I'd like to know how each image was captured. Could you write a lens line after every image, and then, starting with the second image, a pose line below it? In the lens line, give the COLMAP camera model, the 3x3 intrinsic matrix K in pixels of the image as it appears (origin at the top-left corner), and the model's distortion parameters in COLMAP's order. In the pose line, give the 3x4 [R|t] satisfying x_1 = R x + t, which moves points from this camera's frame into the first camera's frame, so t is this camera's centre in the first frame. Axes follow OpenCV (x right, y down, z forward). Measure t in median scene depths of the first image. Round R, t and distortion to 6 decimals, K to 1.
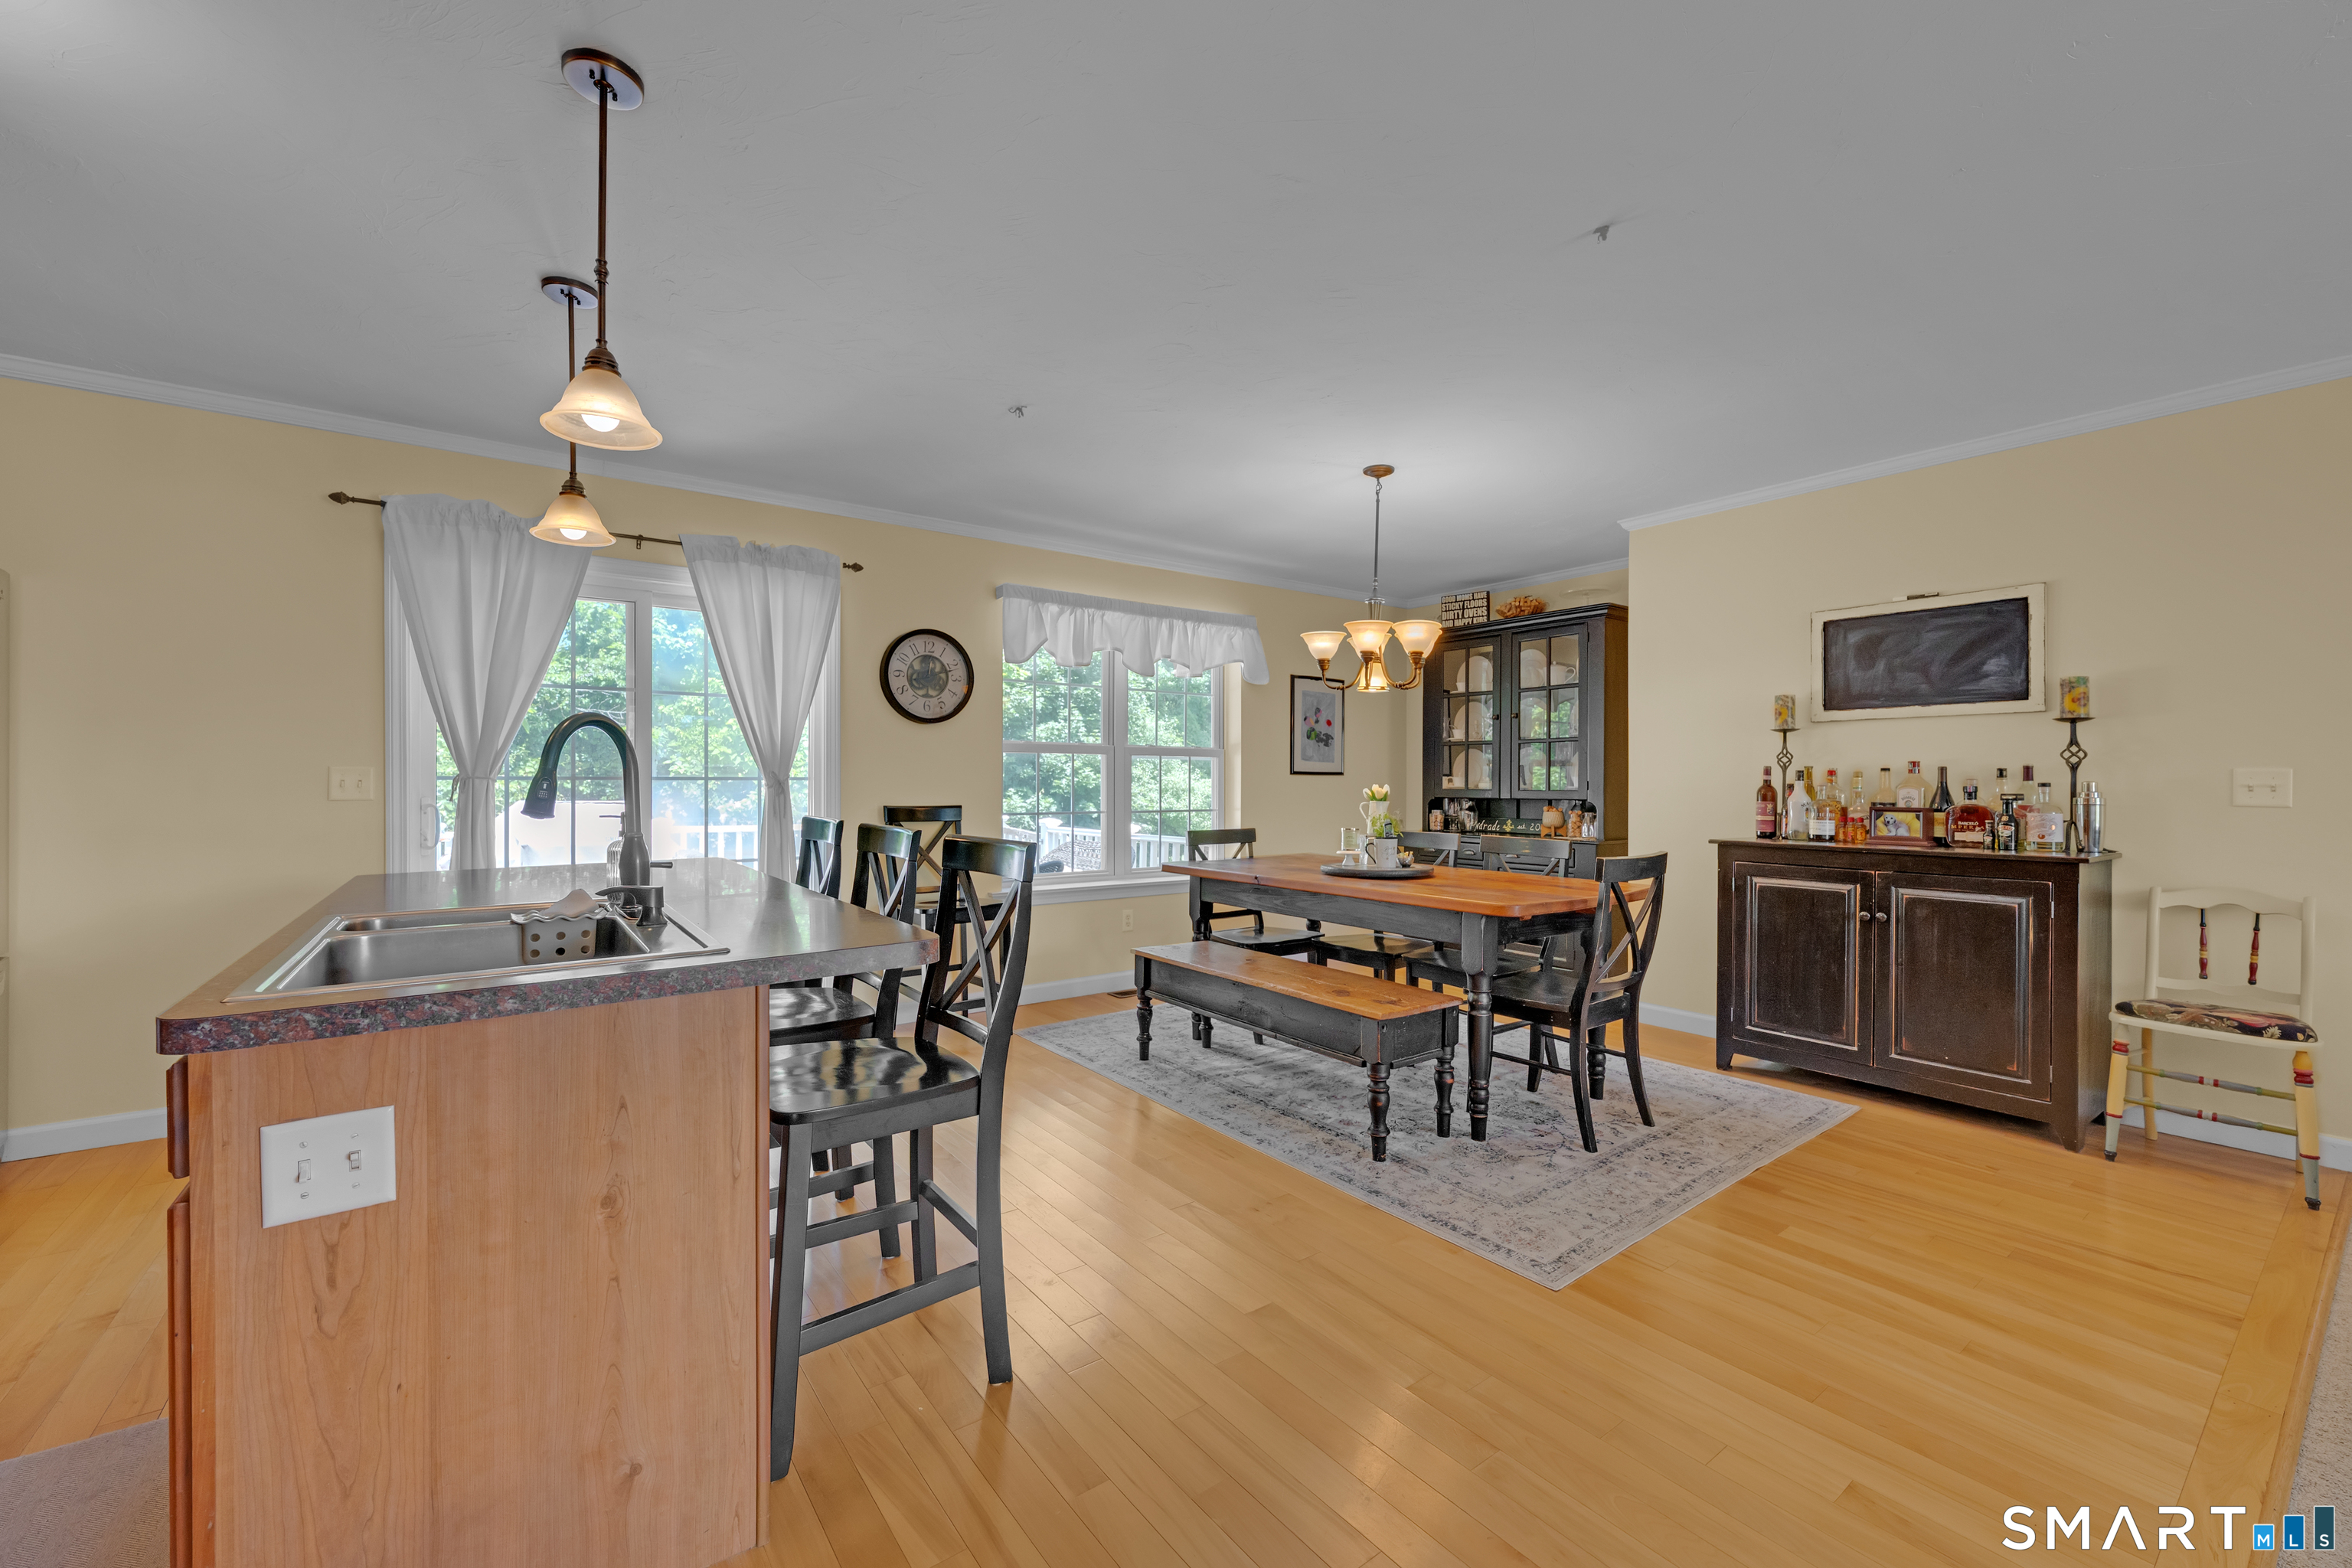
lens RADIAL K [[929.1, 0, 1166.7], [0, 929.1, 786.1], [0, 0, 1]] dist [-0.002221, -0.000578]
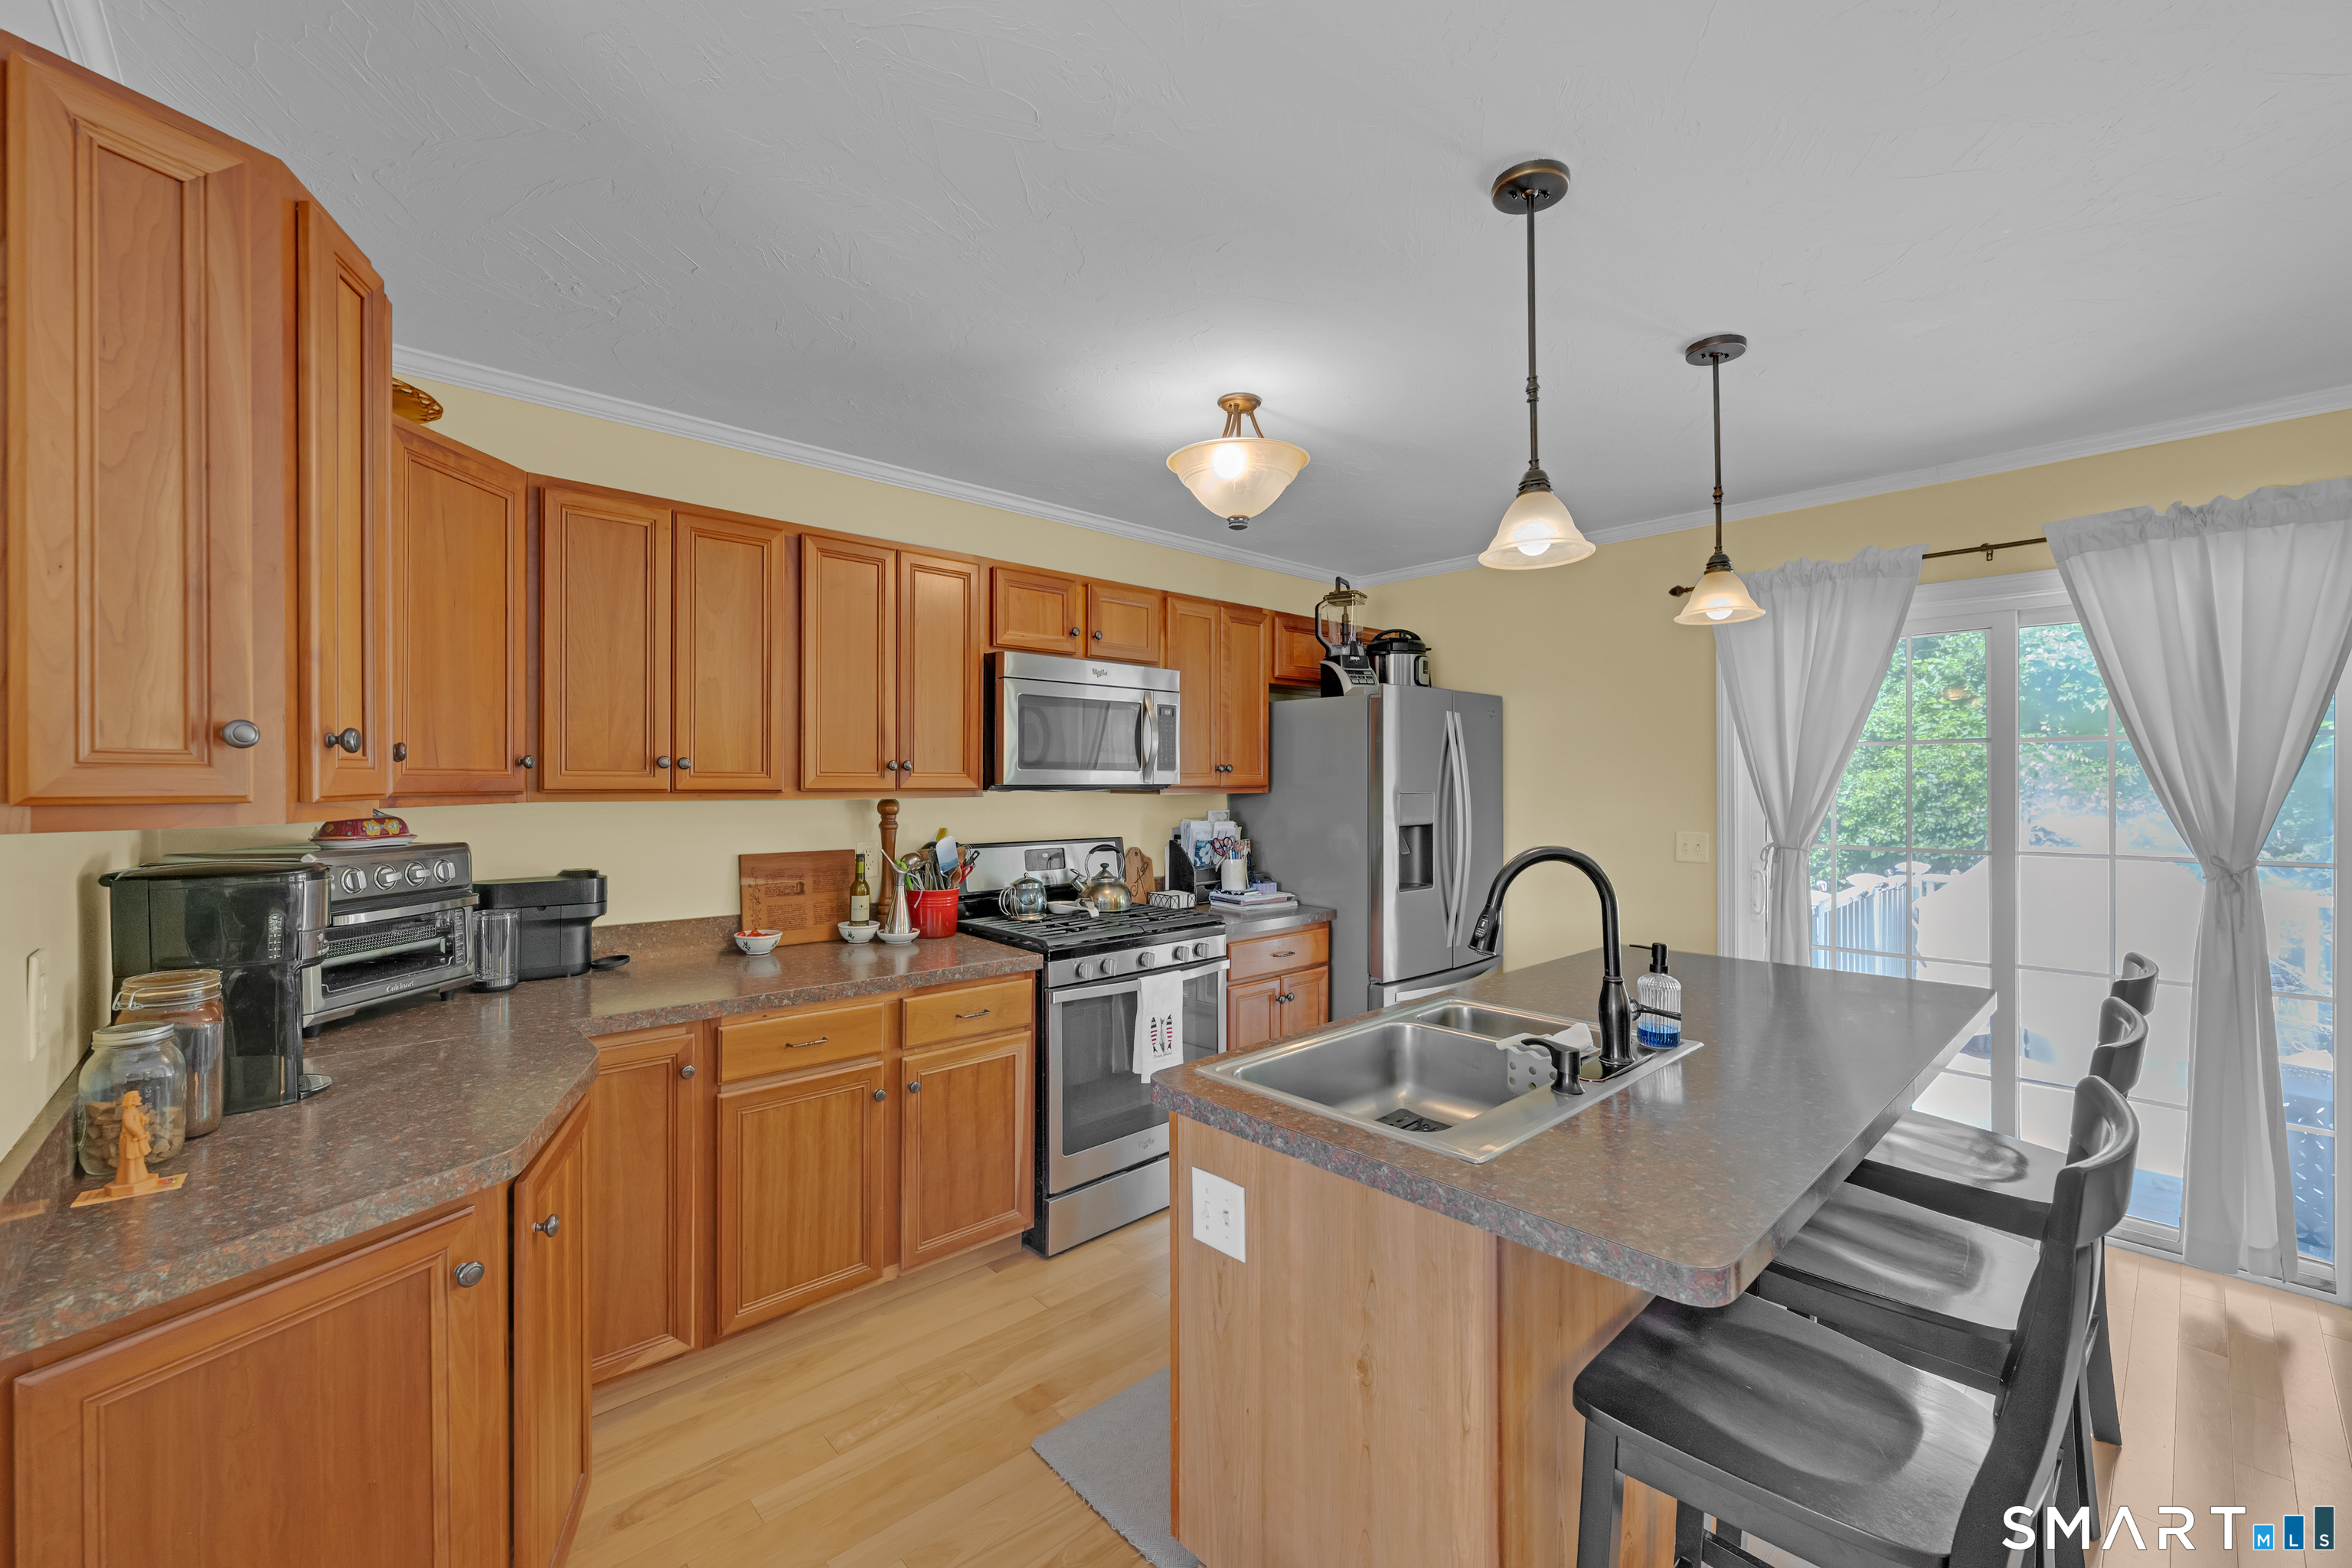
lens RADIAL K [[929.1, 0, 1166.7], [0, 929.1, 786.1], [0, 0, 1]] dist [-0.002221, -0.000578]
pose [[0.119494, 0.000009, -0.992835, 0.131059], [-0.005821, 0.999983, -0.000691, -0.063733], [0.992818, 0.005862, 0.119492, 0.229495]]
